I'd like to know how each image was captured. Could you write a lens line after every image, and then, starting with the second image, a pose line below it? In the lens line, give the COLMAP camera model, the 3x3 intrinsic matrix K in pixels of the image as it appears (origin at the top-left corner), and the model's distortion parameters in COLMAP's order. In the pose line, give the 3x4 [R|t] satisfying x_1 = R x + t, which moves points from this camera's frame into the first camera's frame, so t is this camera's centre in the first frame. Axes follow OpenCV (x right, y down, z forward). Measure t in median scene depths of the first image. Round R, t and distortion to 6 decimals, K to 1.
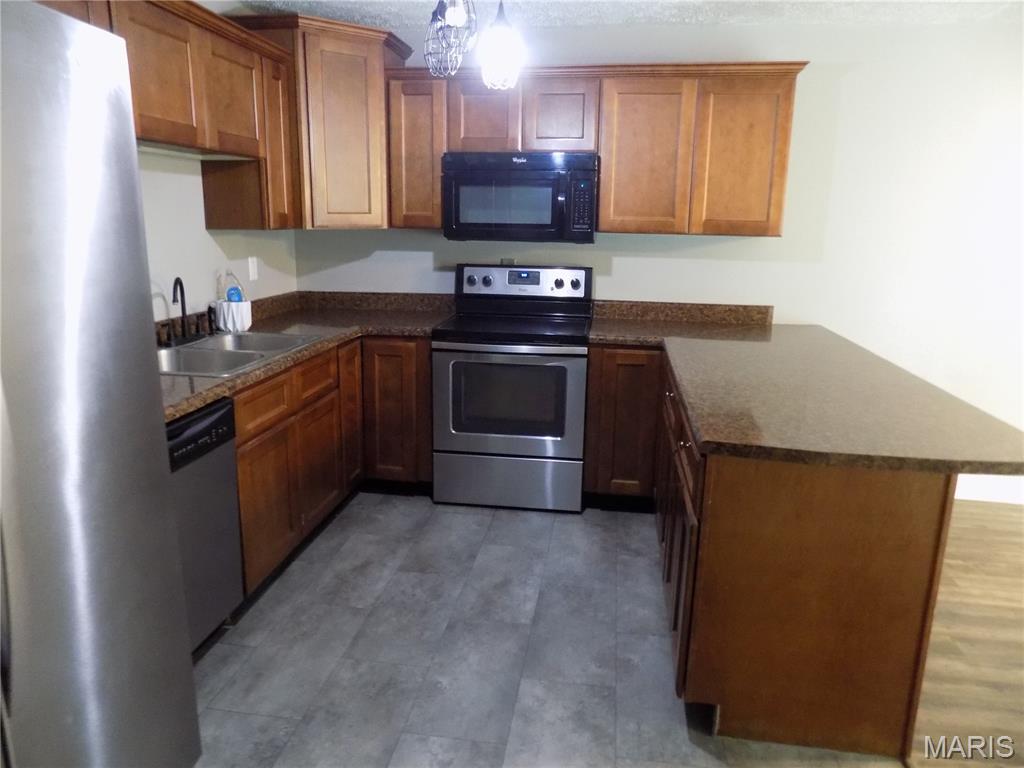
lens RADIAL K [[691.4, 0, 511.7], [0, 691.4, 381.4], [0, 0, 1]] dist [-0.067066, 0.062604]
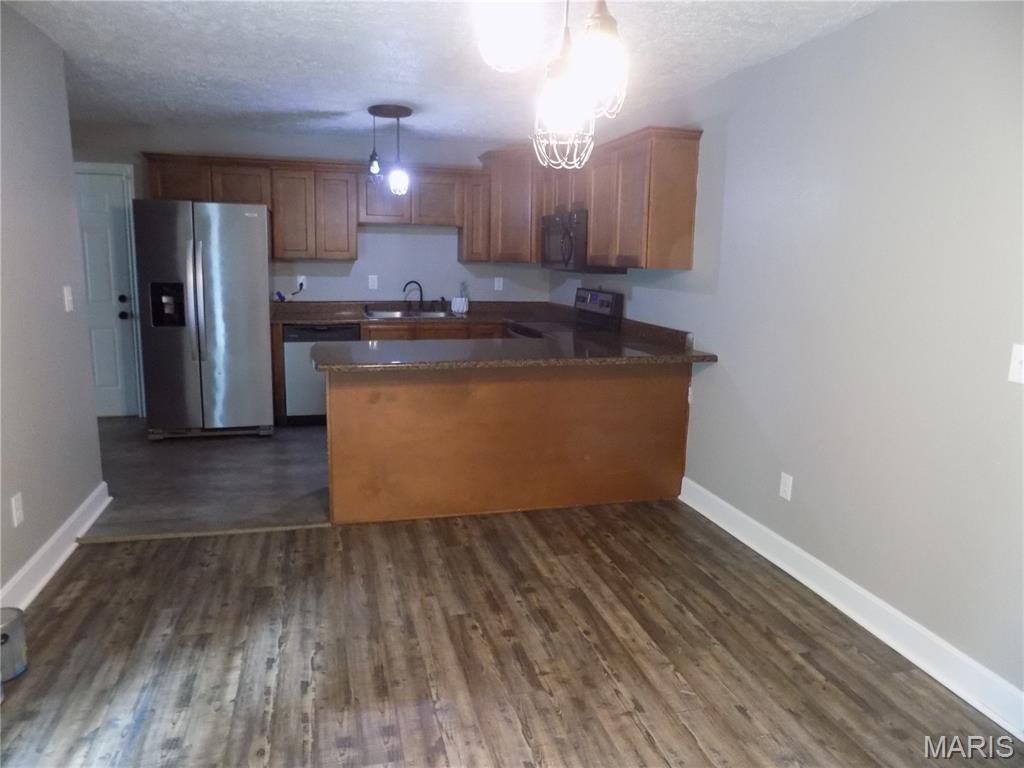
lens RADIAL K [[691.4, 0, 513.0], [0, 691.4, 381.6], [0, 0, 1]] dist [-0.067066, 0.062604]
pose [[0.399151, 0.157640, -0.903232, 1.384714], [-0.225540, 0.971721, 0.069924, -0.050313], [0.888713, 0.175805, 0.423418, 0.307540]]
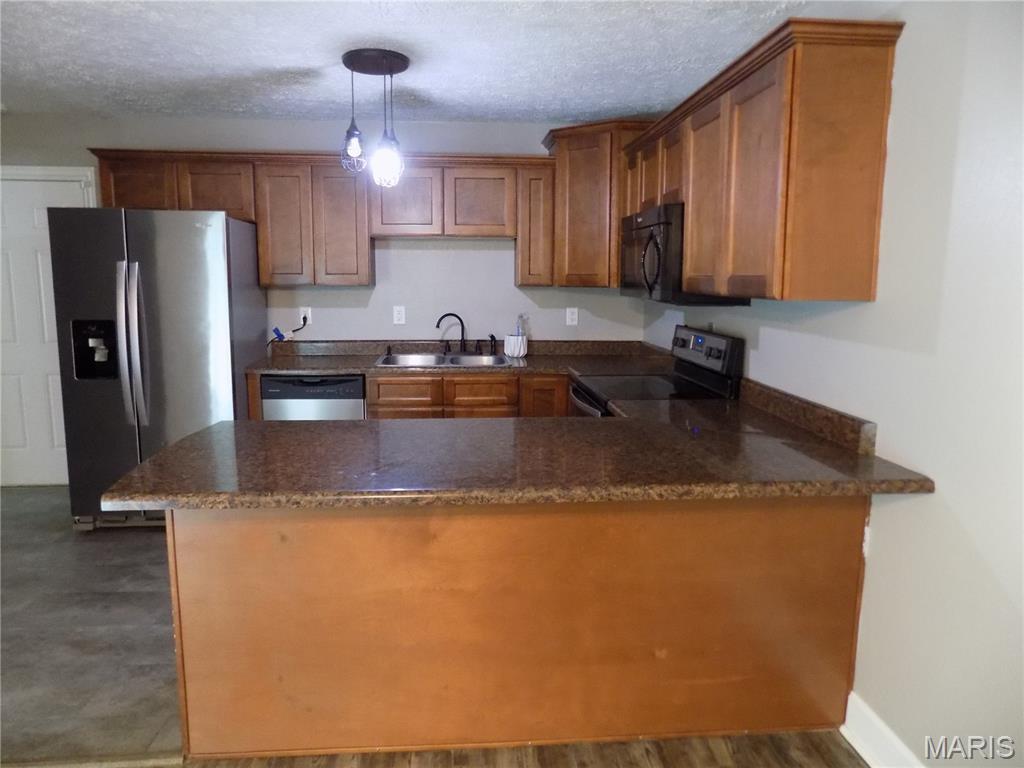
lens RADIAL K [[691.4, 0, 514.0], [0, 691.4, 380.4], [0, 0, 1]] dist [-0.067066, 0.062604]
pose [[0.217632, 0.133614, -0.966842, 0.930439], [-0.228891, 0.969948, 0.082521, -0.133568], [0.948812, 0.203343, 0.241675, 0.614063]]
